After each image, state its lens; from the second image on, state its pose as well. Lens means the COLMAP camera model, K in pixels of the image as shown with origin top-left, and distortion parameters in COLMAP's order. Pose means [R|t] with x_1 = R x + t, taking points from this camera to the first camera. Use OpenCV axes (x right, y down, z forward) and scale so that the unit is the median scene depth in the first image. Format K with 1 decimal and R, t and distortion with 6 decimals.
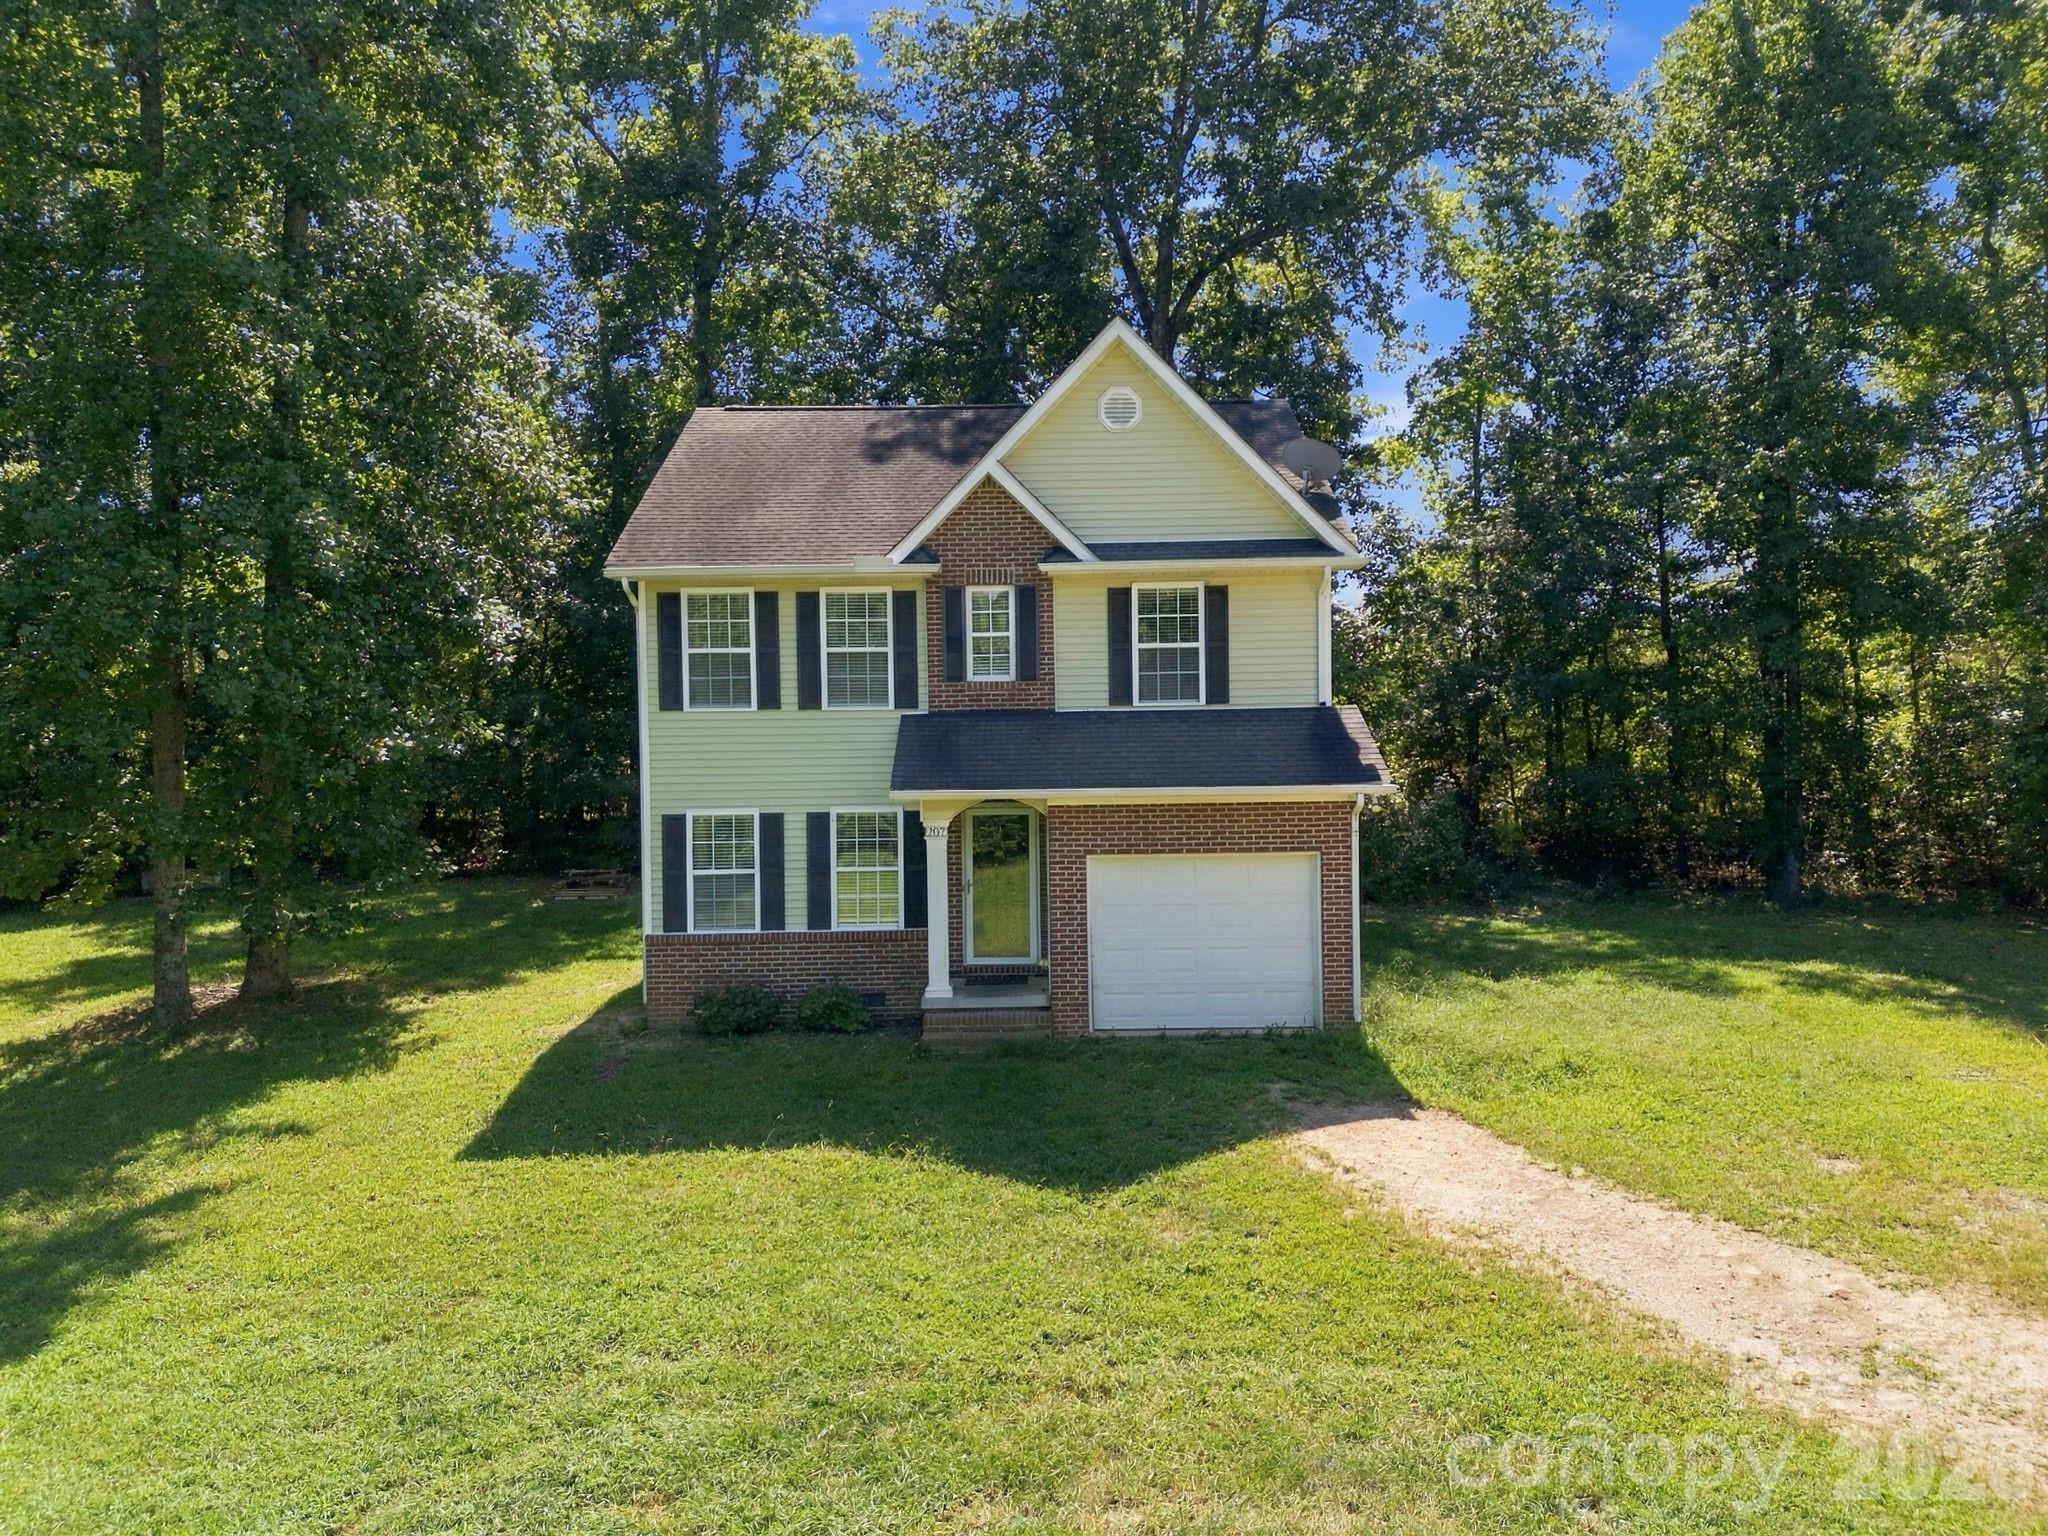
lens RADIAL K [[1531.4, 0, 1026.5], [0, 1531.4, 750.7], [0, 0, 1]] dist [0.073388, -0.060283]
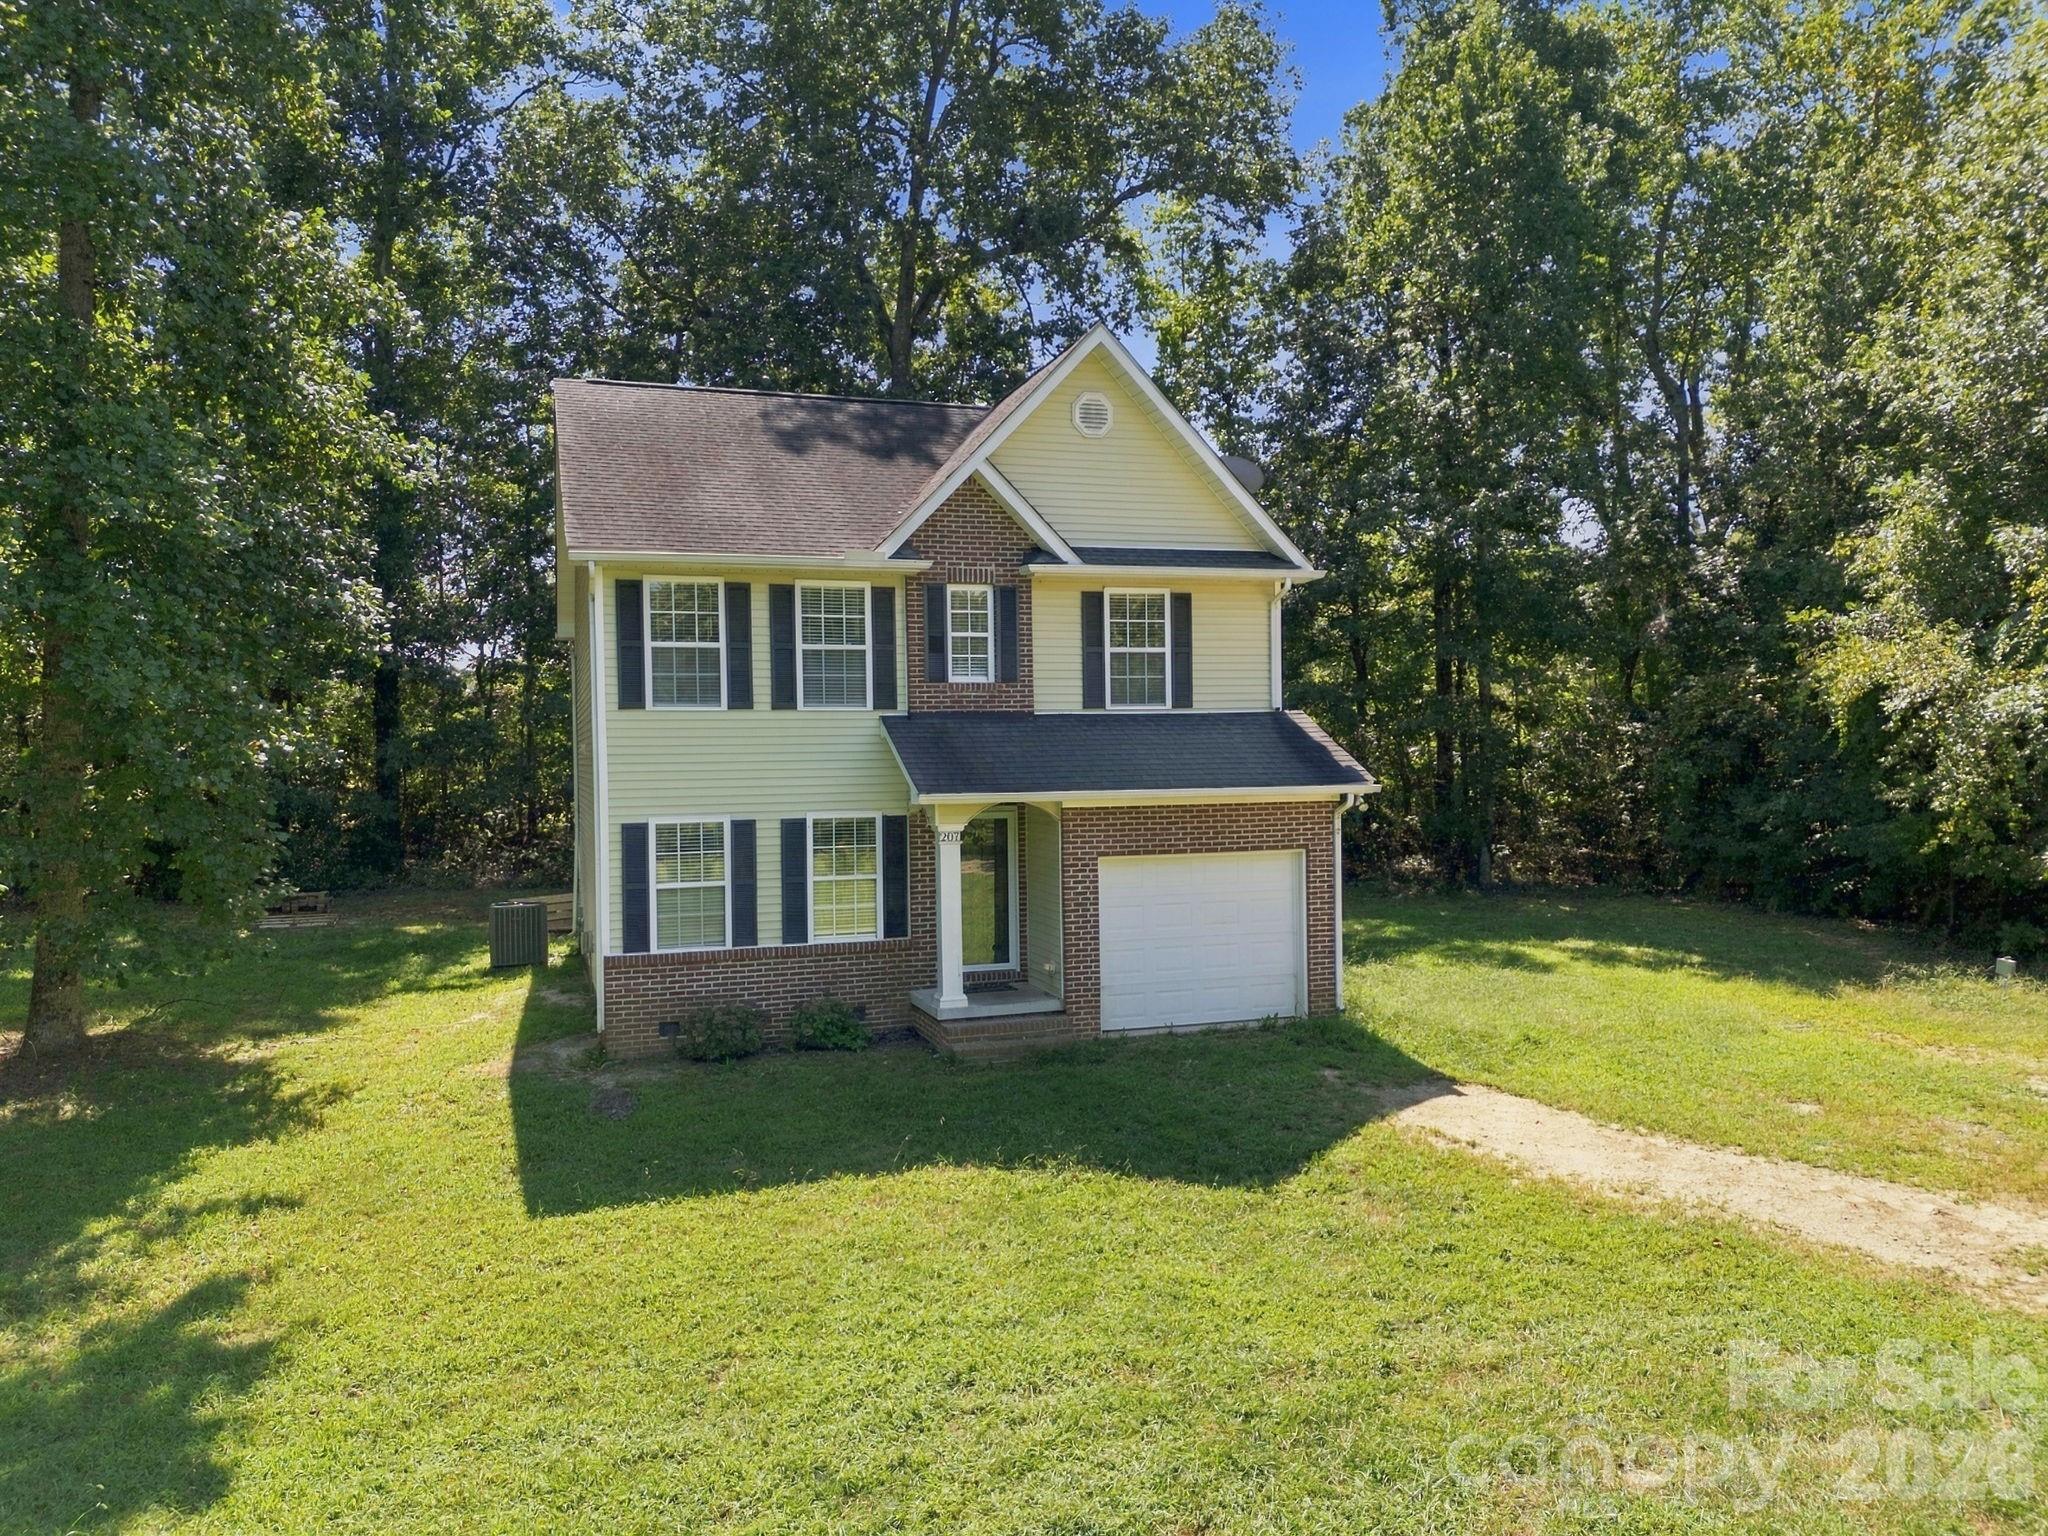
lens RADIAL K [[1531.4, 0, 1037.3], [0, 1531.4, 752.7], [0, 0, 1]] dist [0.073388, -0.060283]
pose [[0.947681, 0.000407, 0.319219, -0.297291], [0.001123, 0.999989, -0.004609, 0.004112], [-0.319217, 0.004726, 0.947670, 0.059231]]
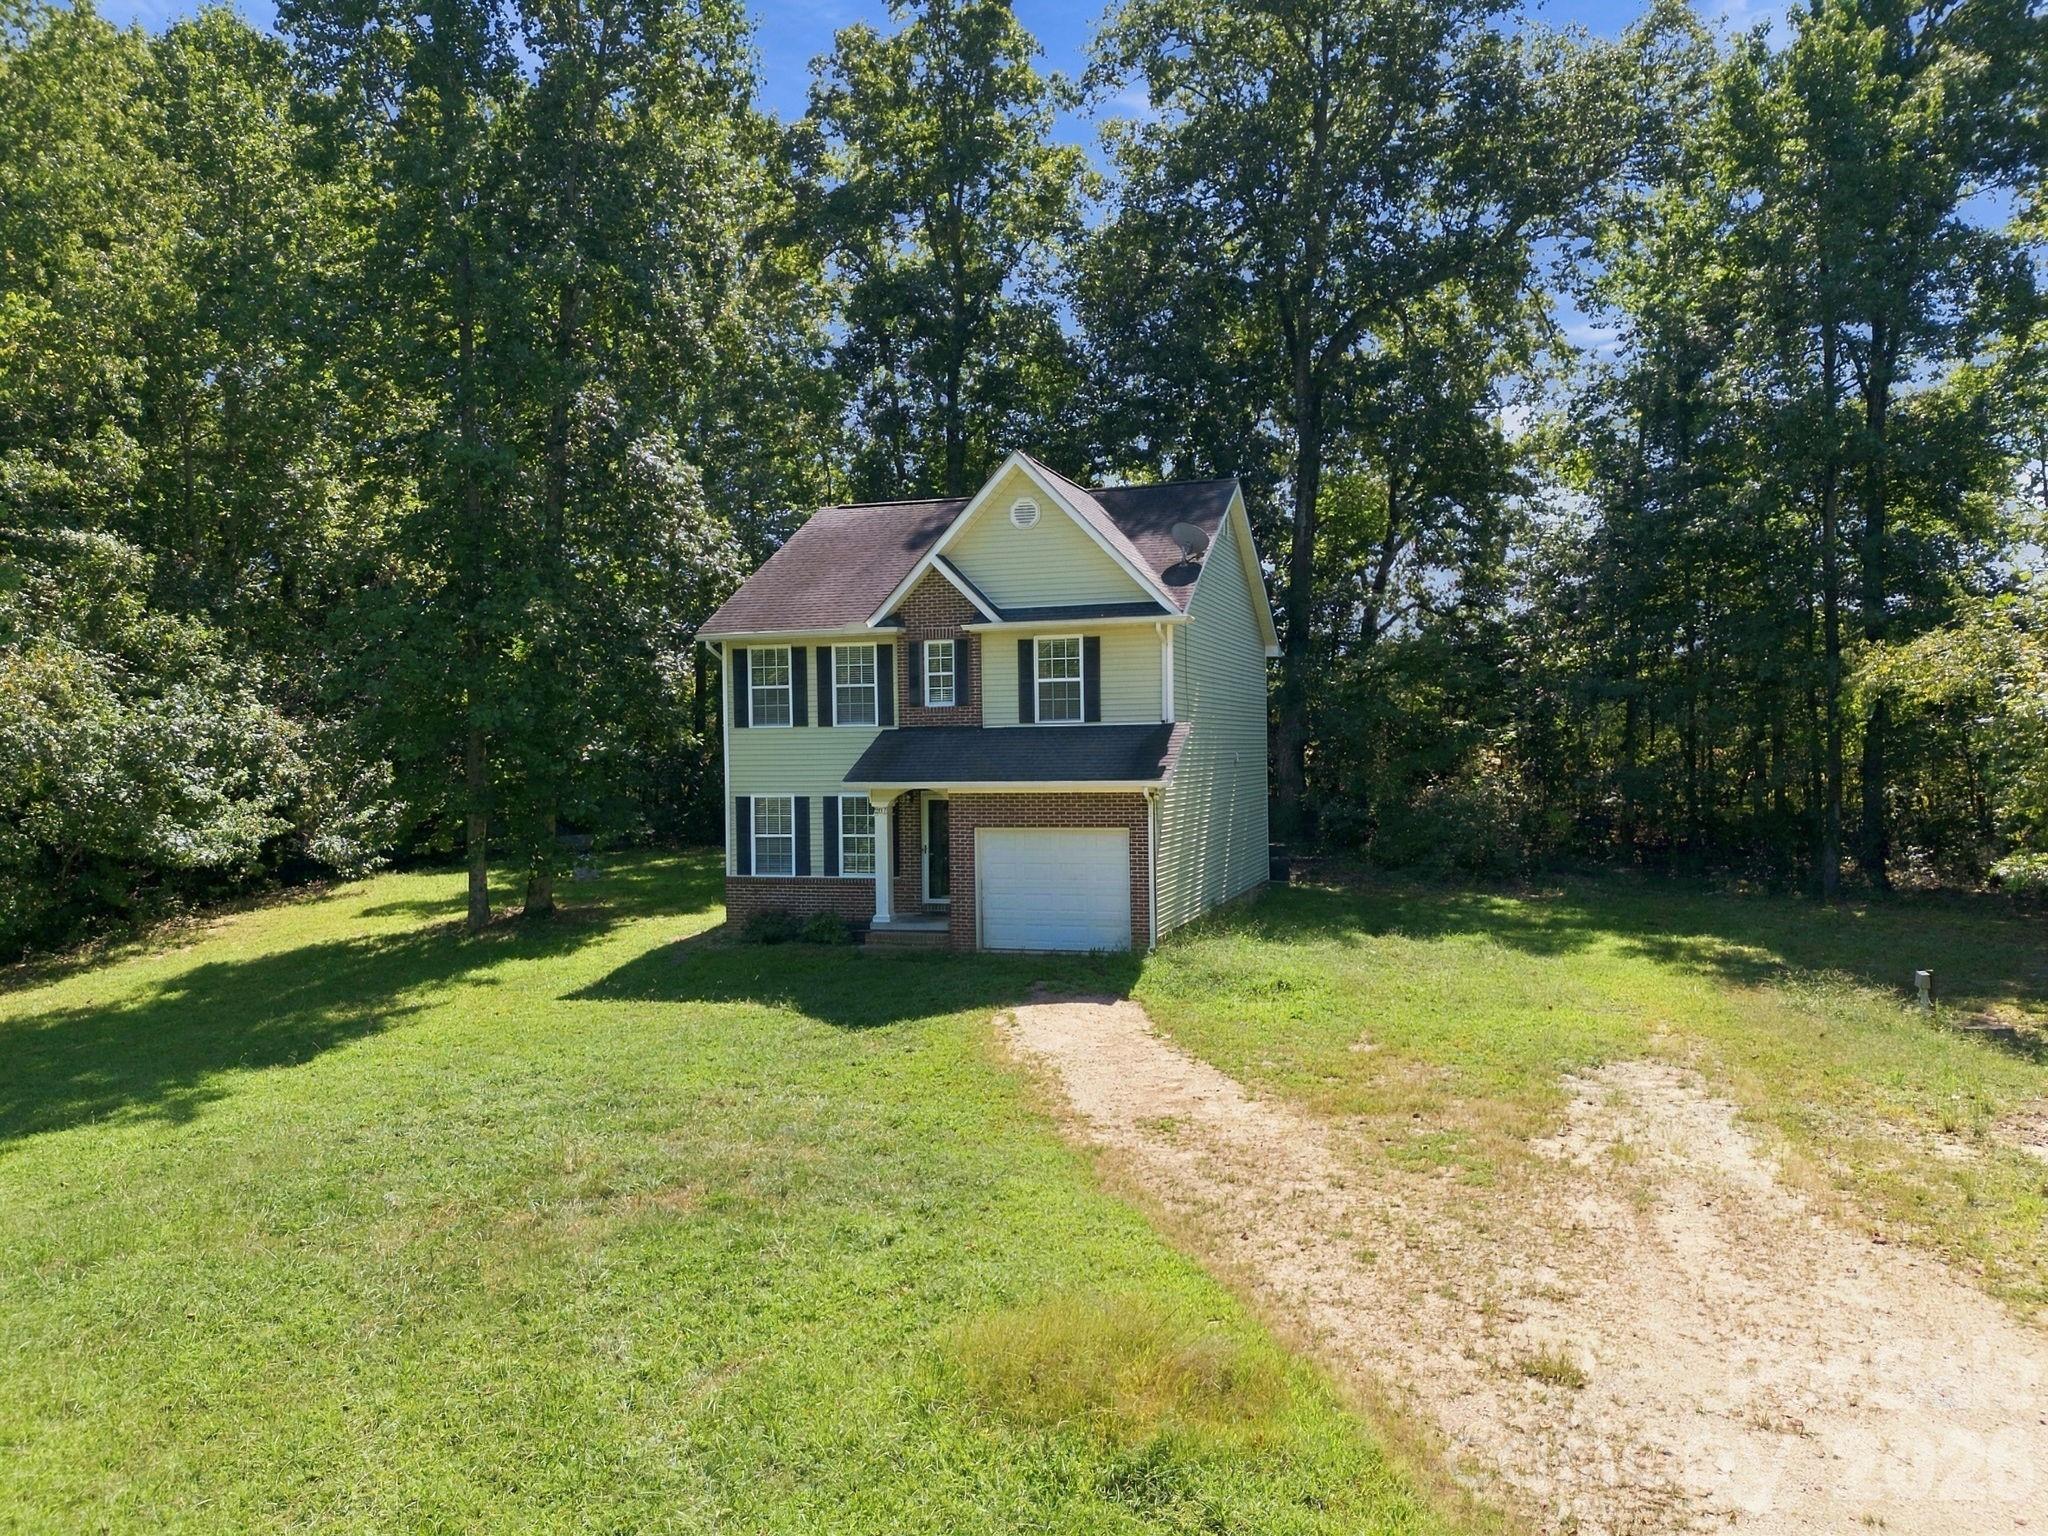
lens RADIAL K [[1531.4, 0, 1033.6], [0, 1531.4, 752.7], [0, 0, 1]] dist [0.073388, -0.060283]
pose [[0.951989, 0.002409, -0.306123, 0.502749], [-0.000597, 0.999982, 0.006012, -0.010993], [0.306132, -0.005541, 0.951973, -0.340760]]
